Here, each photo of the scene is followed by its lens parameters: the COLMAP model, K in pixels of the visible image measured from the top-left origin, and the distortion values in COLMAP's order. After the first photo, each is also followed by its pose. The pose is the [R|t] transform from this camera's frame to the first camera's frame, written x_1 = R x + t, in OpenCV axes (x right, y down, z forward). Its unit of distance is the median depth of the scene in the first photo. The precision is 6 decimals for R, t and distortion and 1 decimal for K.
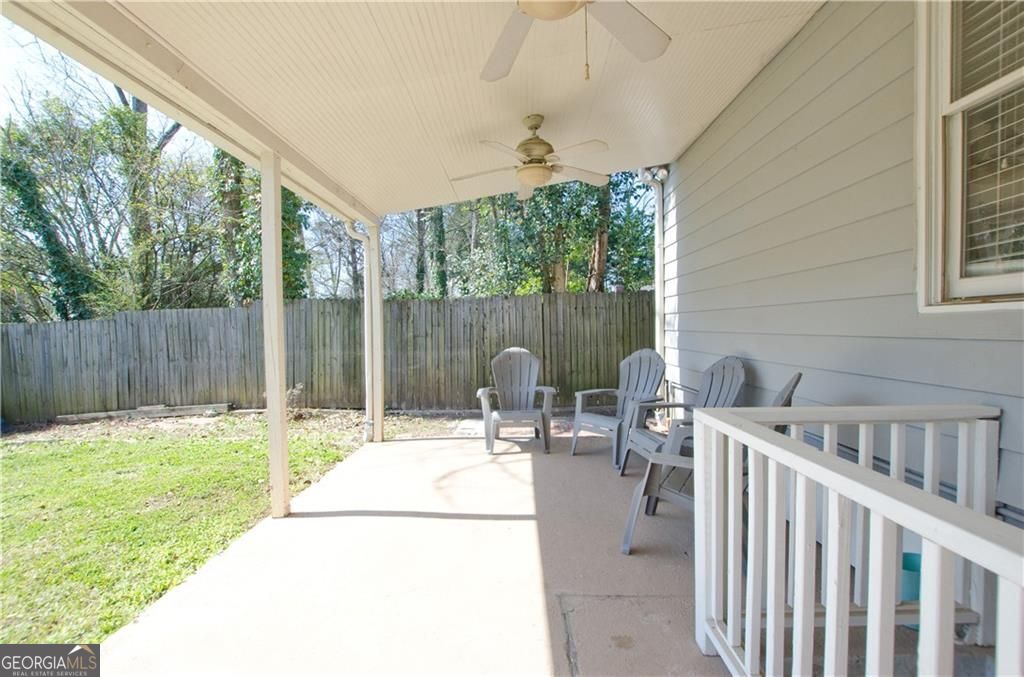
lens RADIAL K [[457.2, 0, 512.4], [0, 457.2, 345.2], [0, 0, 1]] dist [-0.026292, 0.002317]
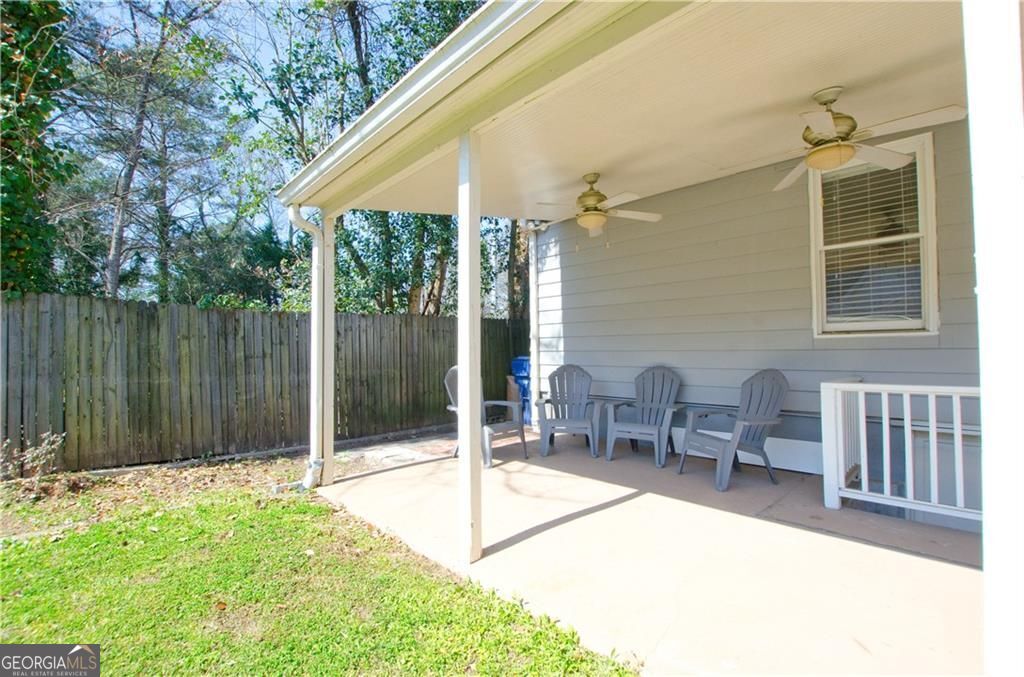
lens RADIAL K [[457.2, 0, 503.1], [0, 457.2, 342.8], [0, 0, 1]] dist [-0.026292, 0.002317]
pose [[0.701880, 0.028809, 0.711712, -0.471991], [0.021599, 0.997861, -0.061692, 0.014444], [-0.711967, 0.058673, 0.699757, 0.154233]]
